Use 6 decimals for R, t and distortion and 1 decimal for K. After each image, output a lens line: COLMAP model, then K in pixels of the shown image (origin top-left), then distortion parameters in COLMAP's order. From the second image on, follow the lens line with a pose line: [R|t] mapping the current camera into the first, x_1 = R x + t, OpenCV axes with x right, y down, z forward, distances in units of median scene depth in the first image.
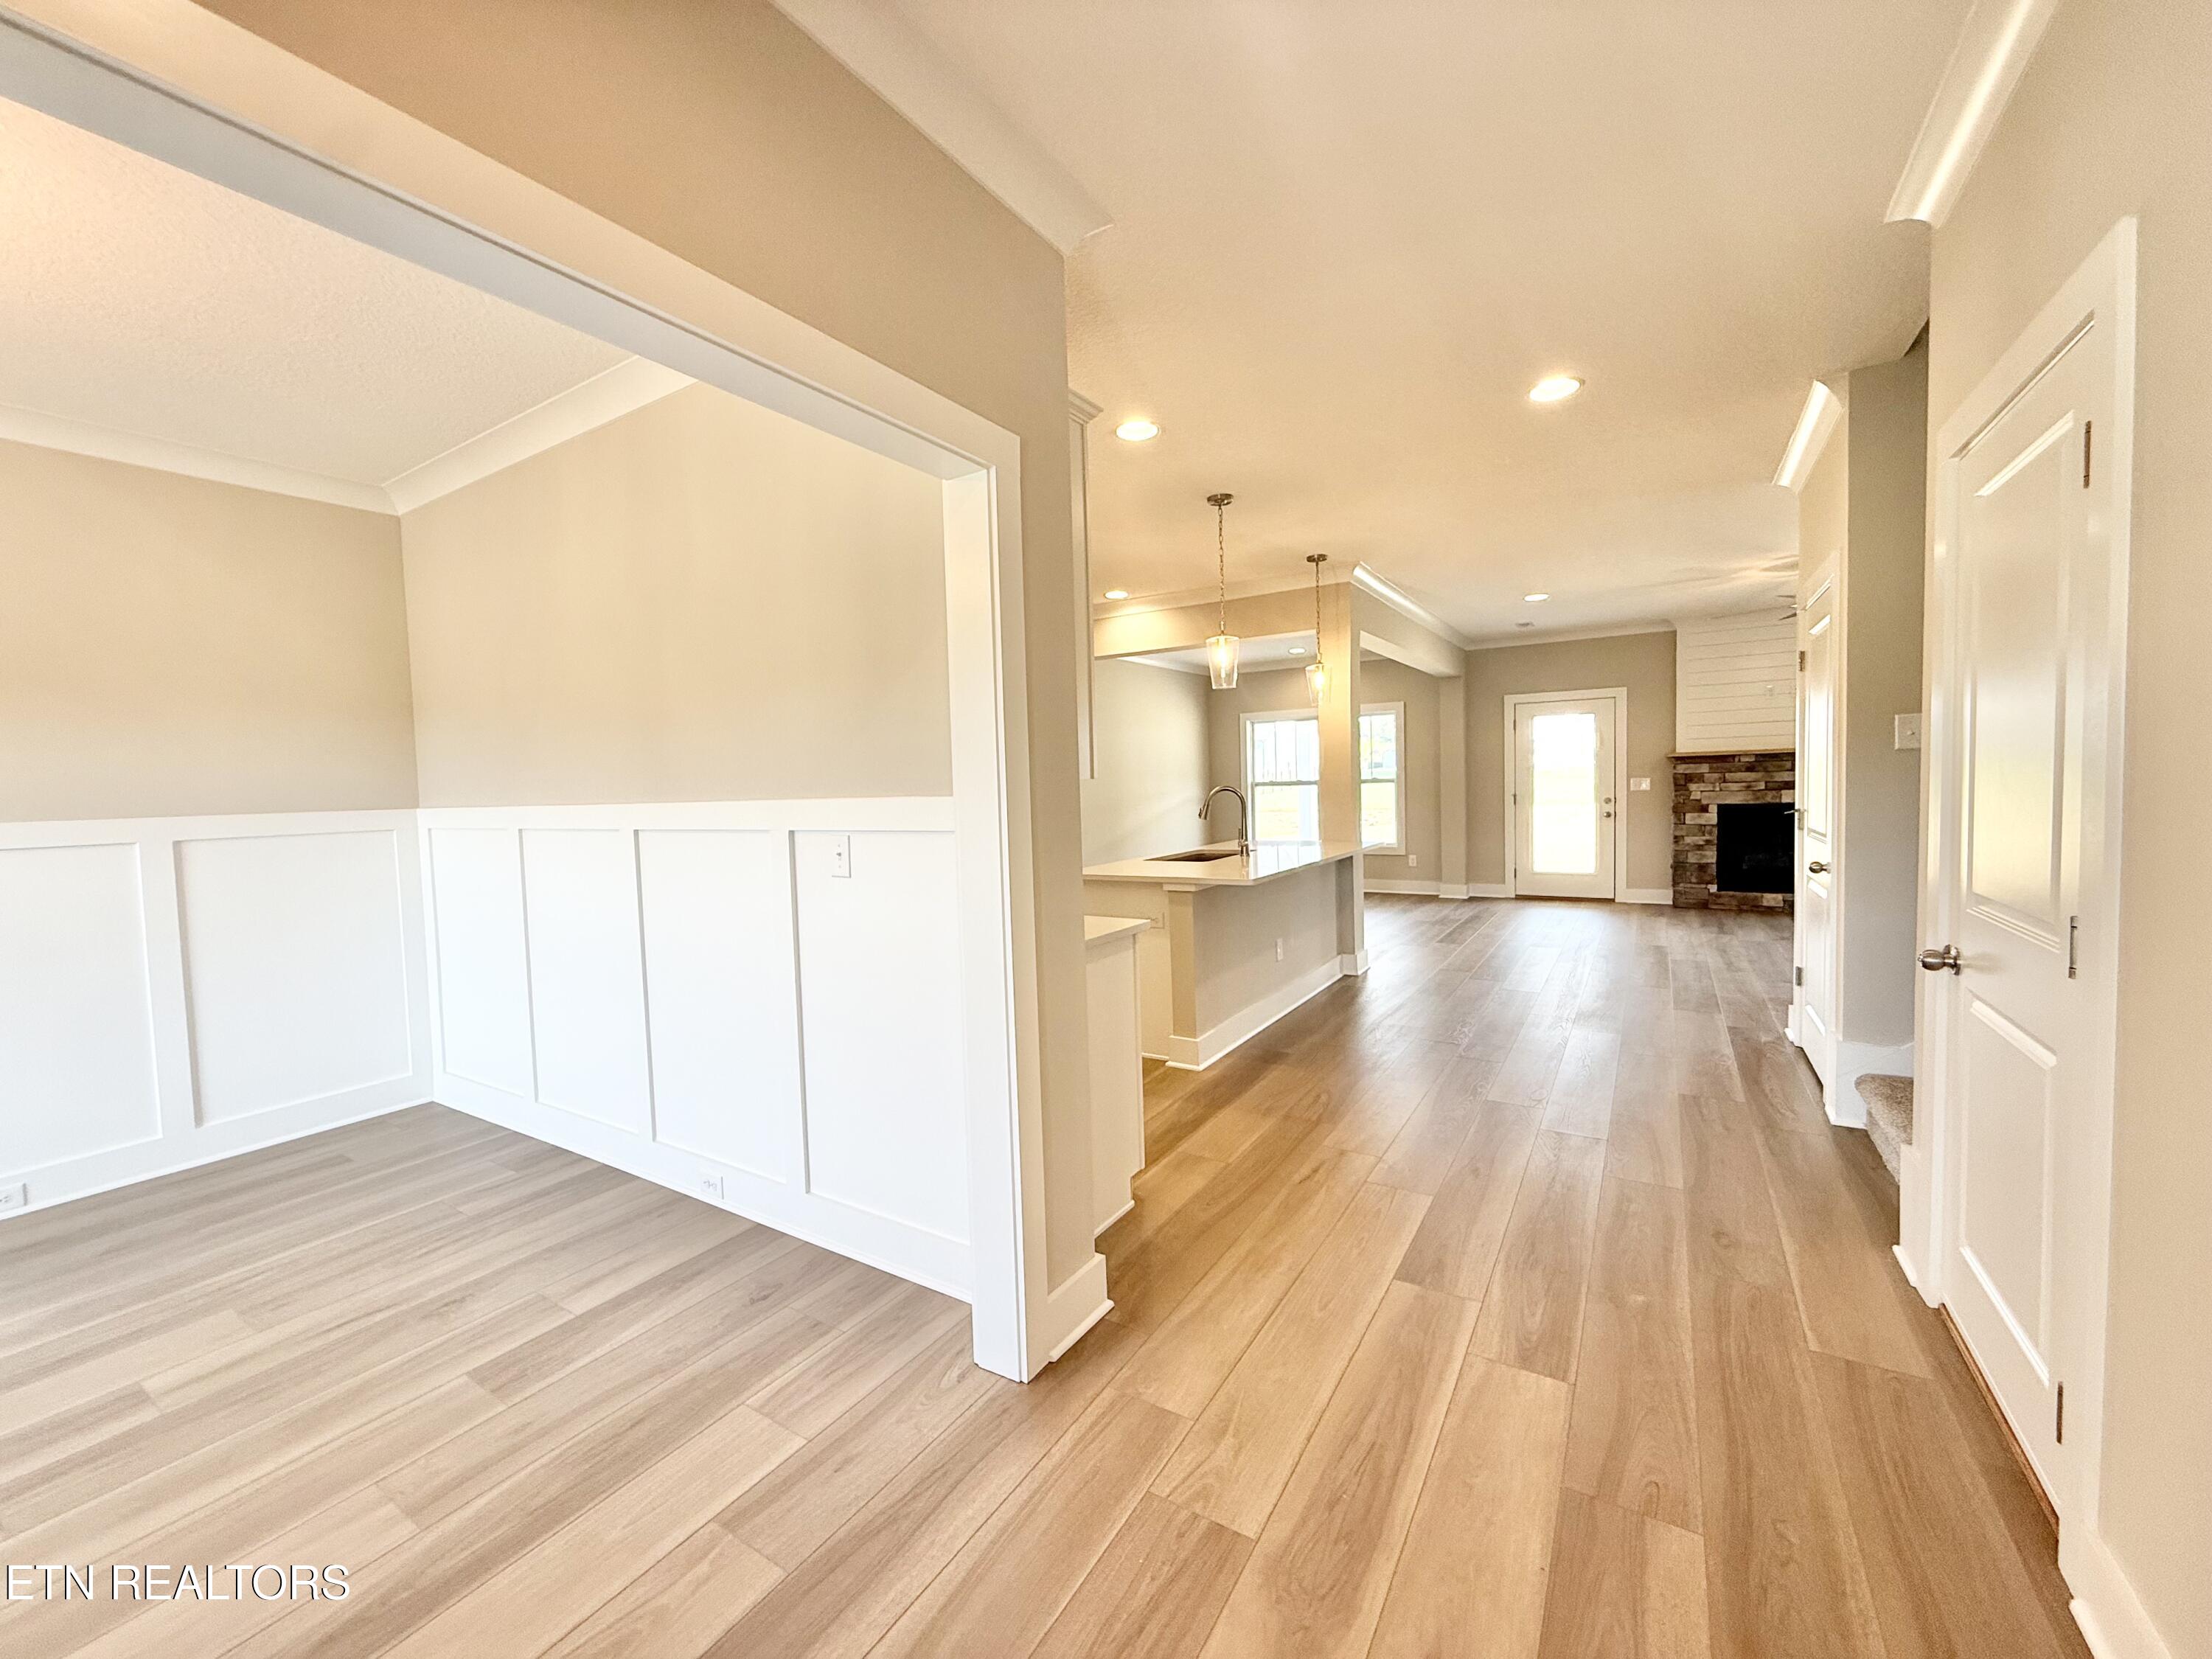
lens RADIAL K [[872.8, 0, 1099.3], [0, 872.8, 826.1], [0, 0, 1]] dist [0.001107, 0.000172]
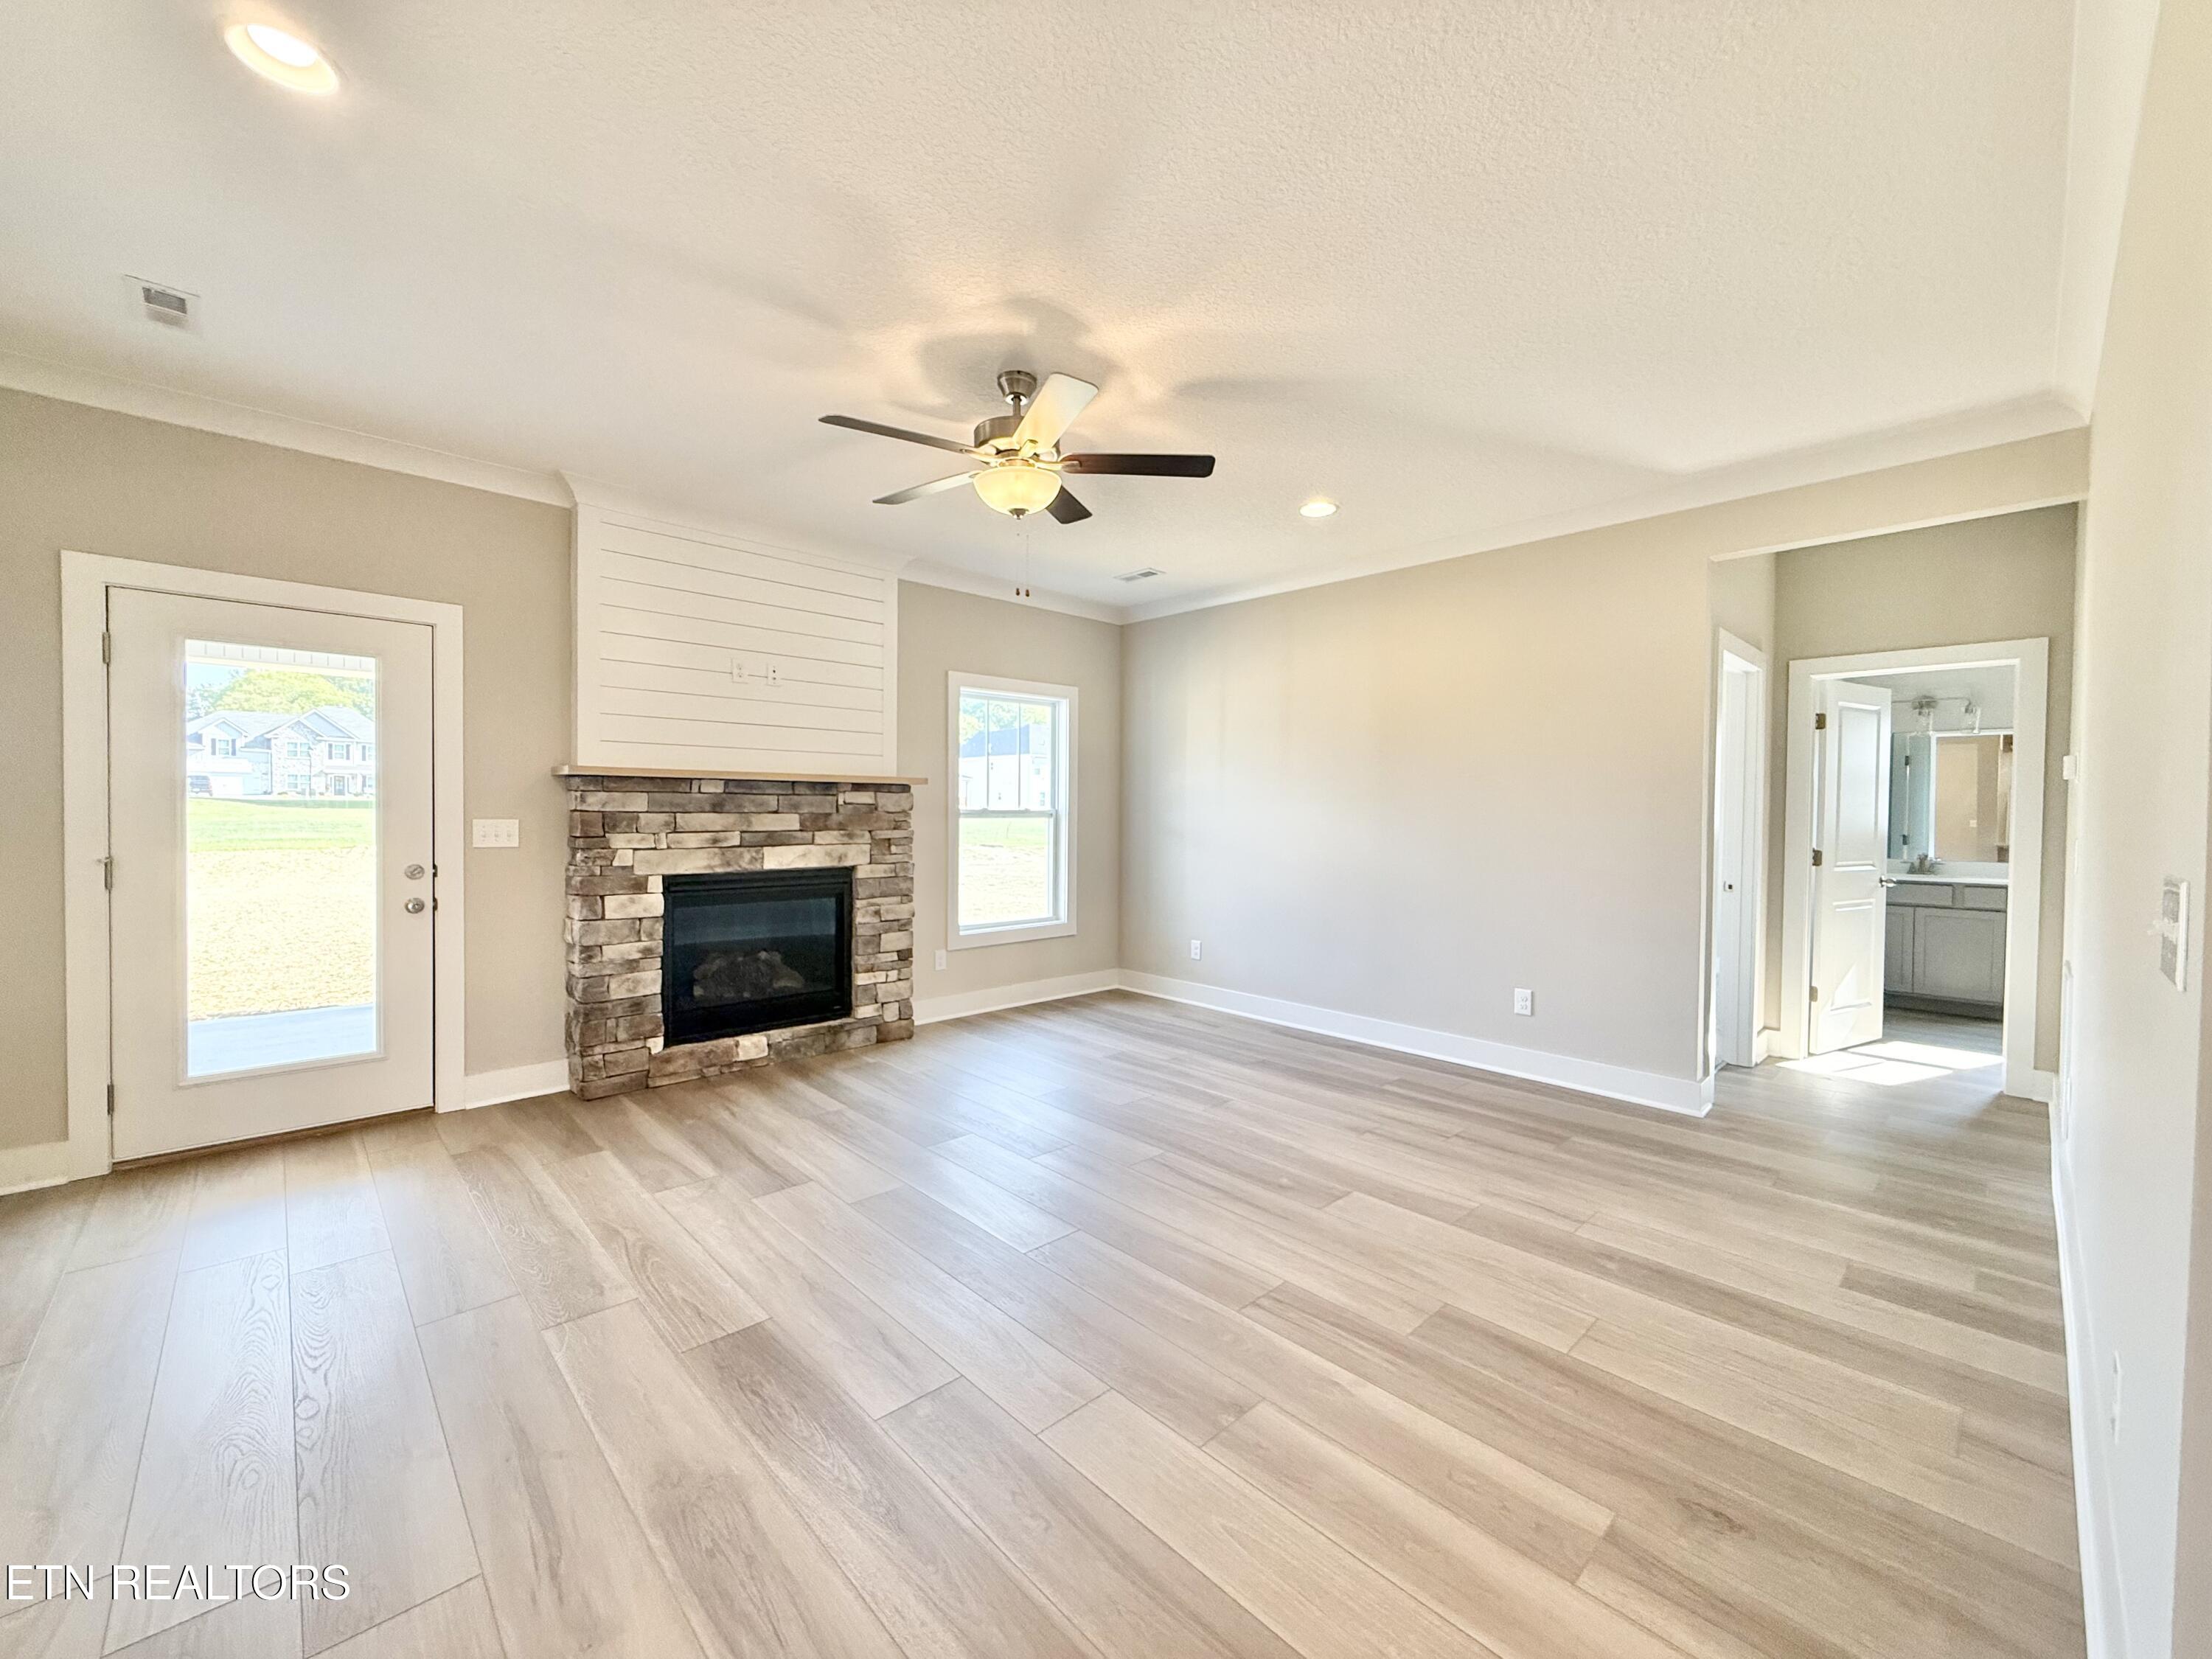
lens RADIAL K [[881.6, 0, 1101.5], [0, 881.6, 828.7], [0, 0, 1]] dist [-0.000160, -0.000246]
pose [[0.244250, 0.011231, 0.969647, 0.278019], [0.030435, 0.999352, -0.019241, -0.034133], [-0.969234, 0.034210, 0.243750, 0.629256]]
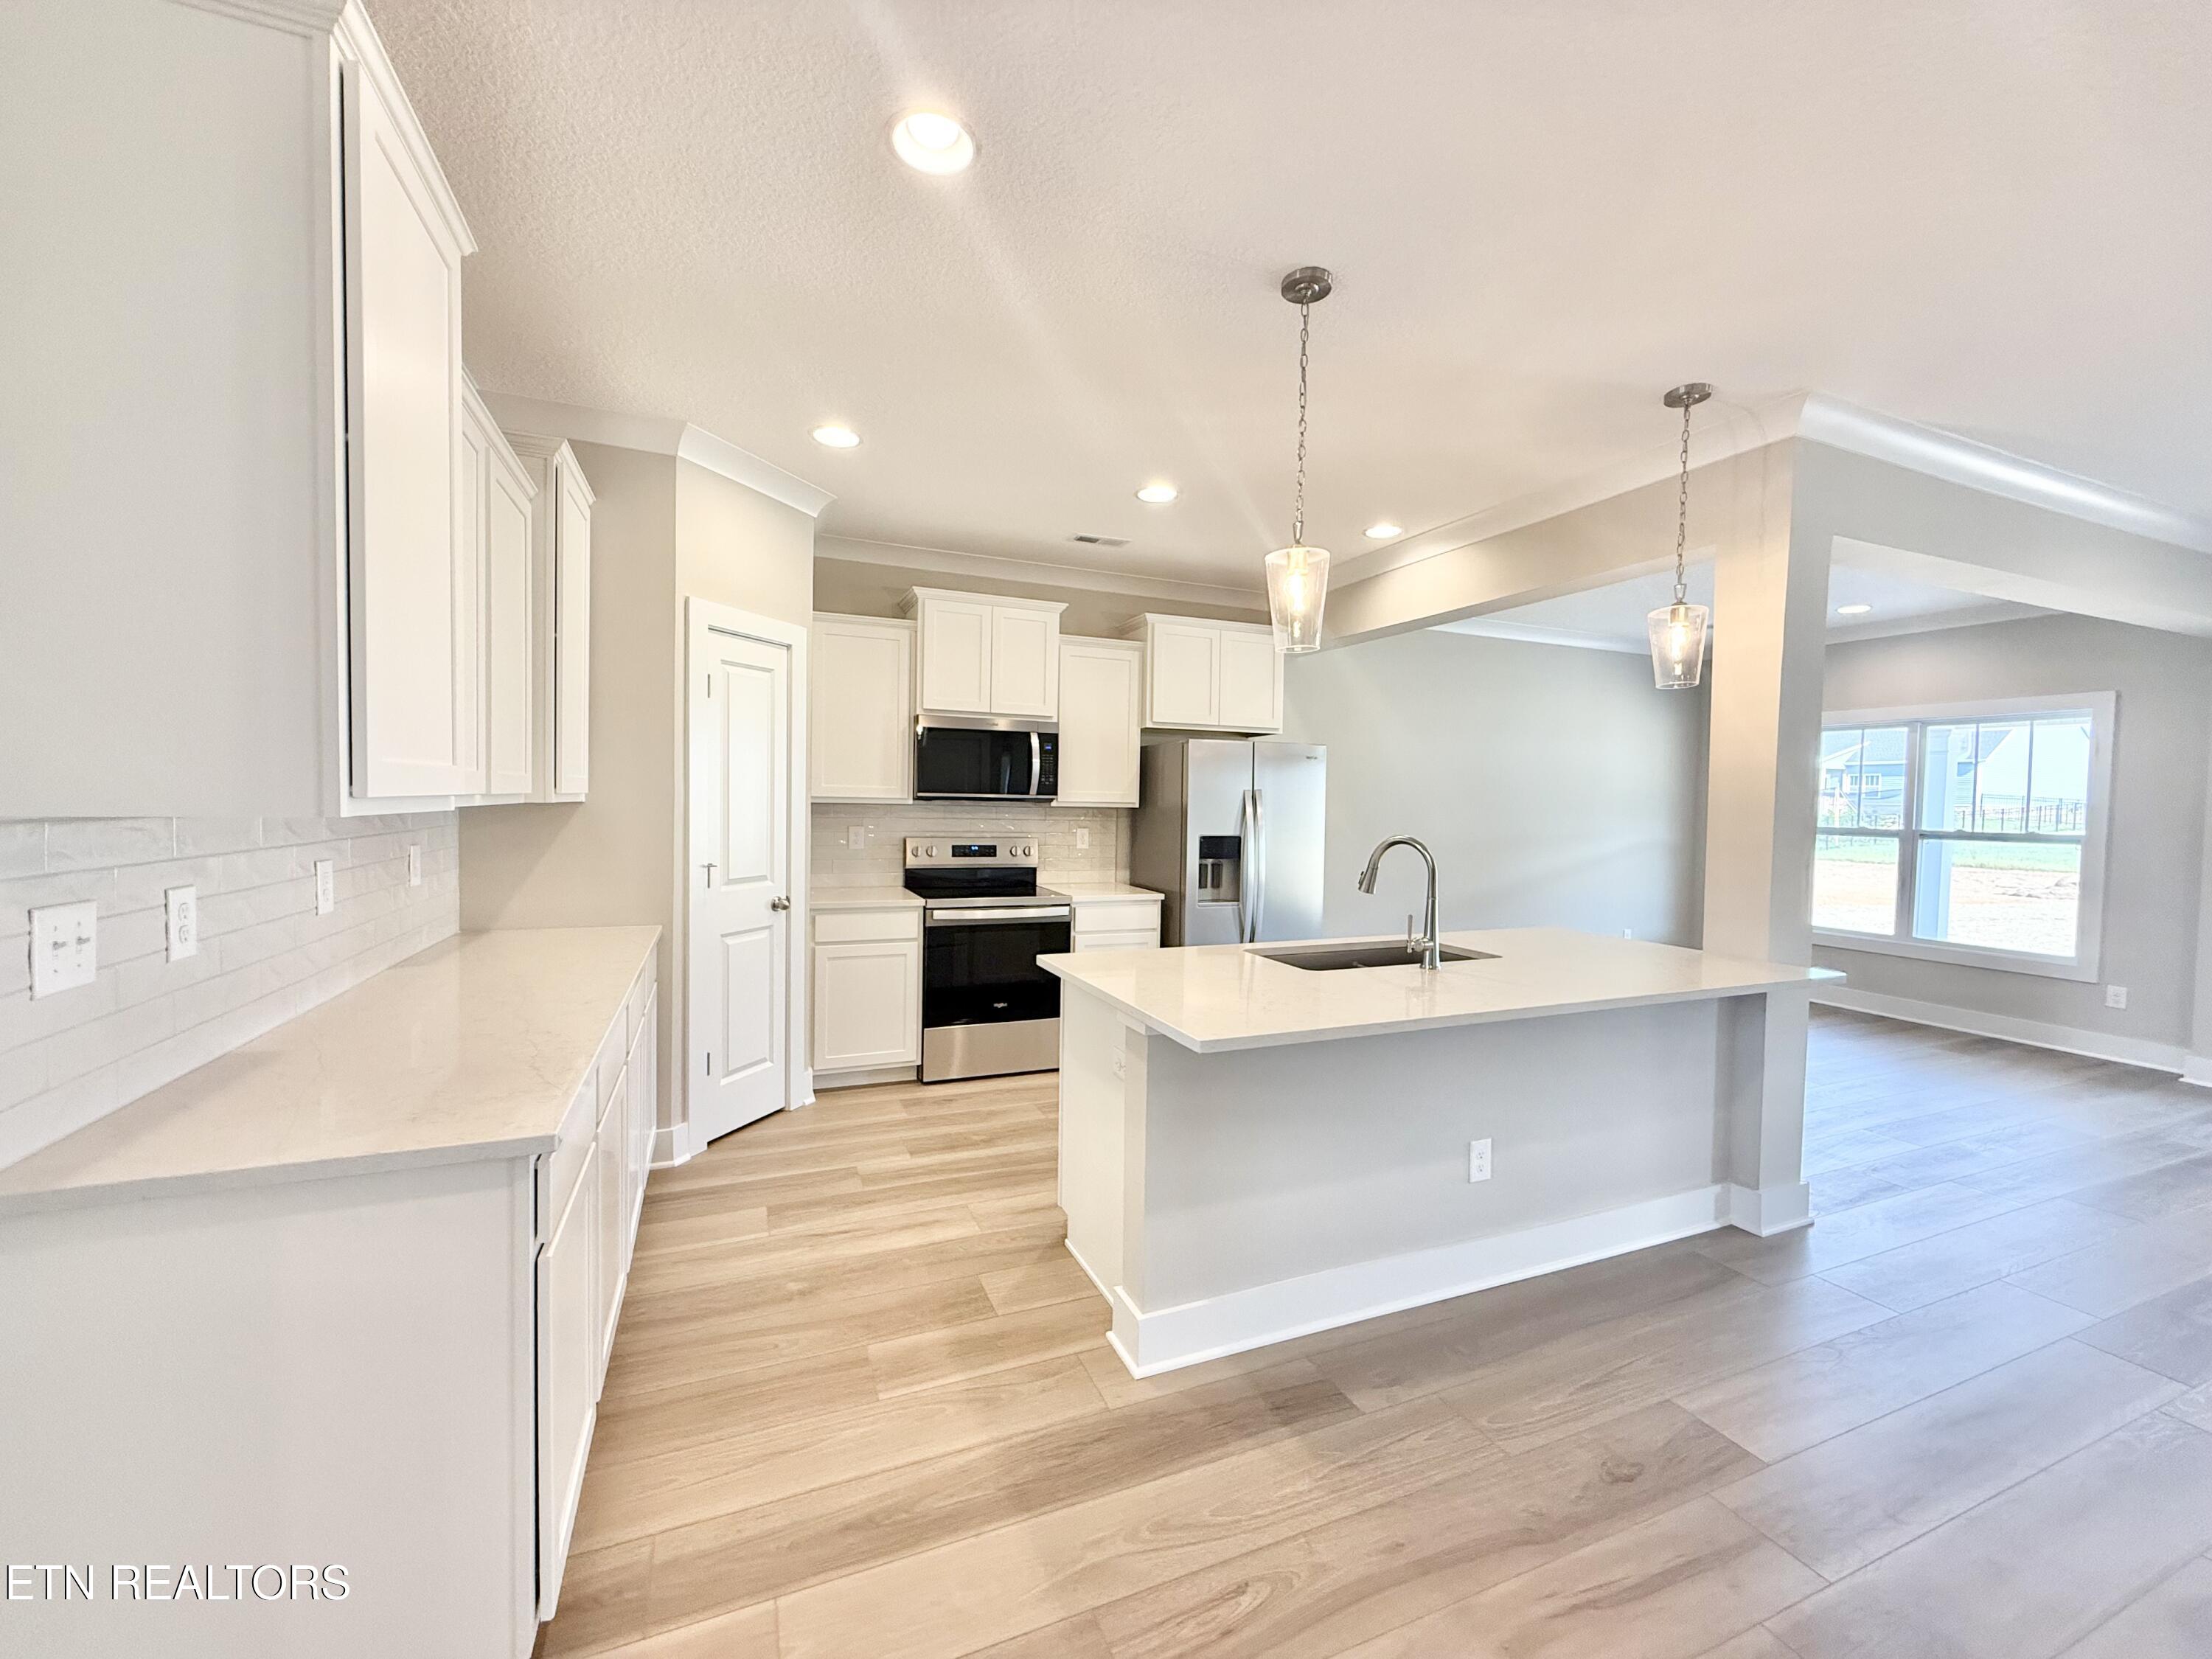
lens RADIAL K [[881.6, 0, 1101.5], [0, 881.6, 828.7], [0, 0, 1]] dist [-0.000160, -0.000246]
pose [[0.818855, 0.063979, -0.570424, 0.188505], [-0.071425, 0.997402, 0.009337, -0.025989], [0.569540, 0.033096, 0.821297, 0.270559]]
